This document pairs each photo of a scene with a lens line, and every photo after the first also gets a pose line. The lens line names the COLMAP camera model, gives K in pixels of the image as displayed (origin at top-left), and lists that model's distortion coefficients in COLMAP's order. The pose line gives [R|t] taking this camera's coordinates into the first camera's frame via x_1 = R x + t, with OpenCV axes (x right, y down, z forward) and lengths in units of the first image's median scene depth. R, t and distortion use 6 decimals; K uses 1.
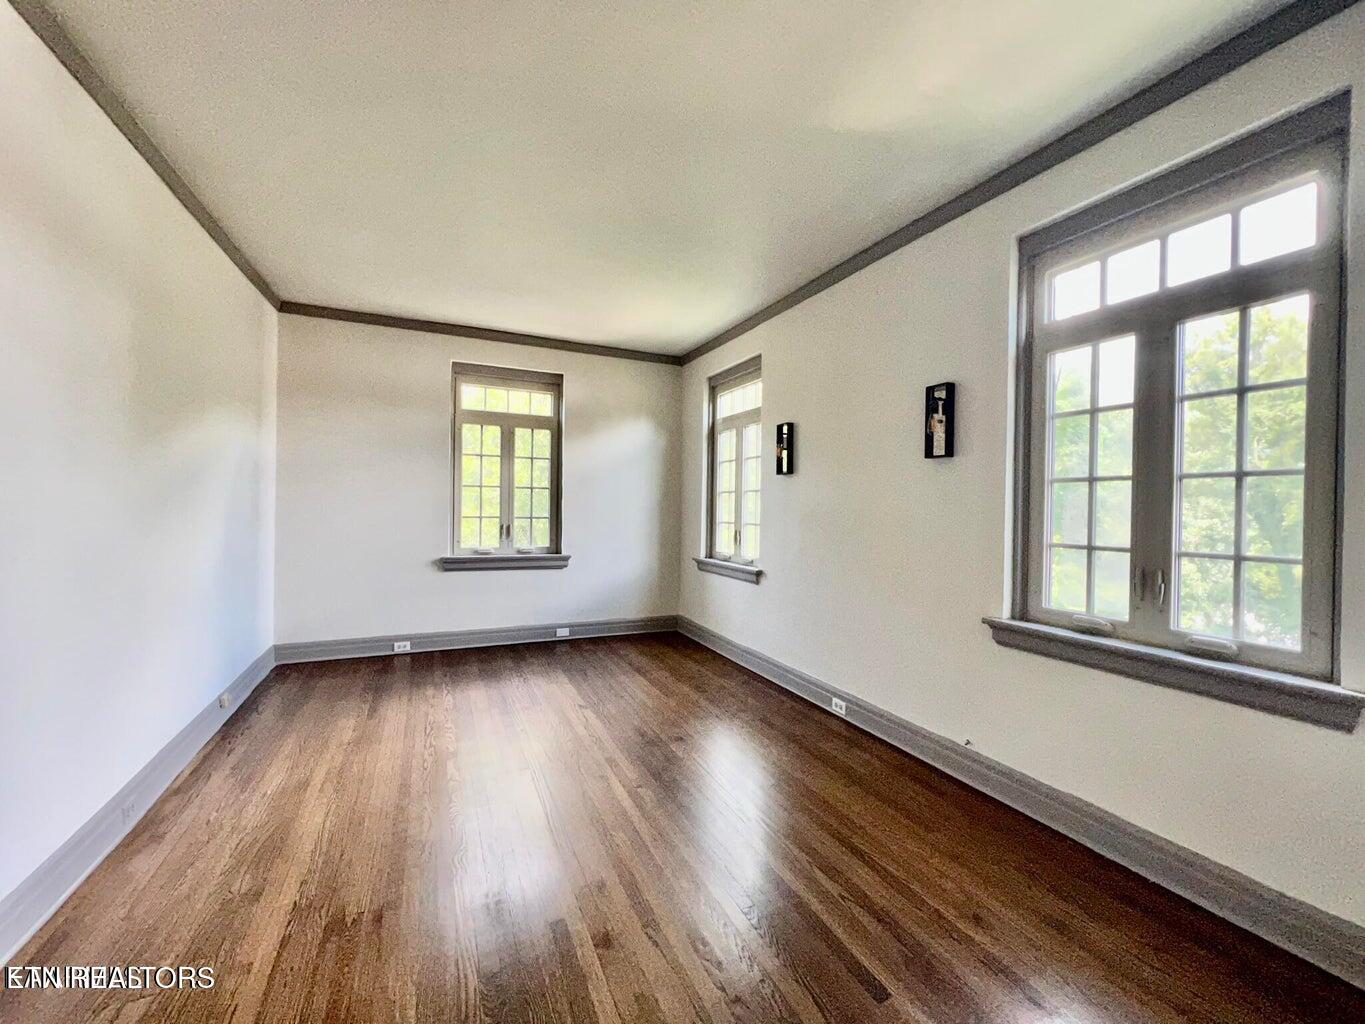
lens RADIAL K [[547.1, 0, 672.1], [0, 547.1, 505.2], [0, 0, 1]] dist [0.002199, -0.000590]
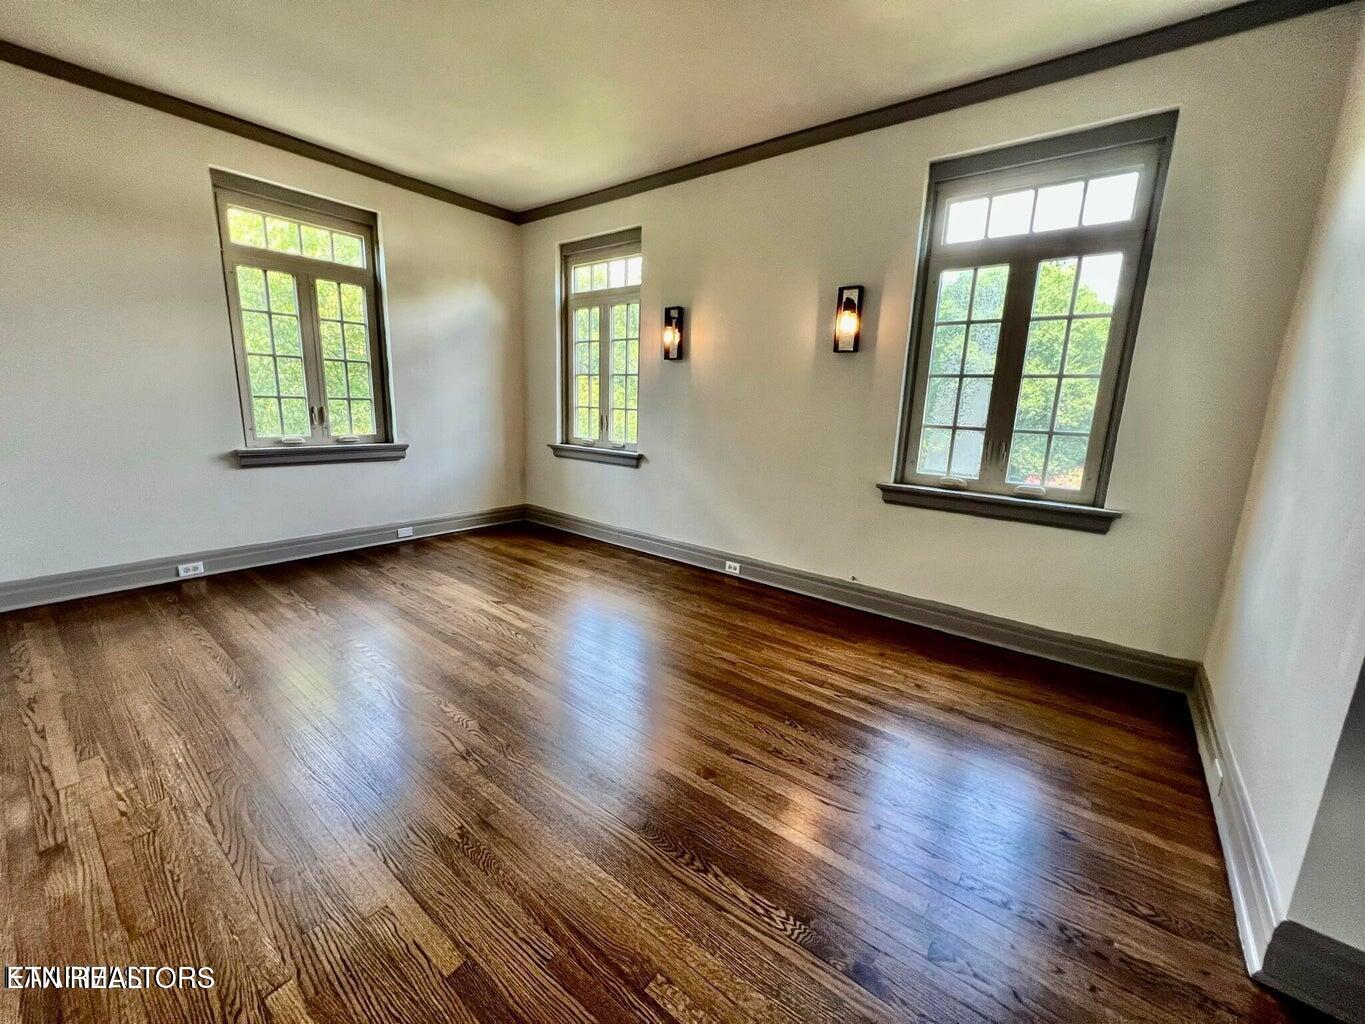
lens RADIAL K [[547.1, 0, 689.5], [0, 547.1, 504.7], [0, 0, 1]] dist [0.002199, -0.000590]
pose [[0.889474, -0.073066, 0.451107, -0.219649], [-0.021459, 0.979368, 0.200941, 0.002776], [-0.456482, -0.188413, 0.869555, 0.040385]]
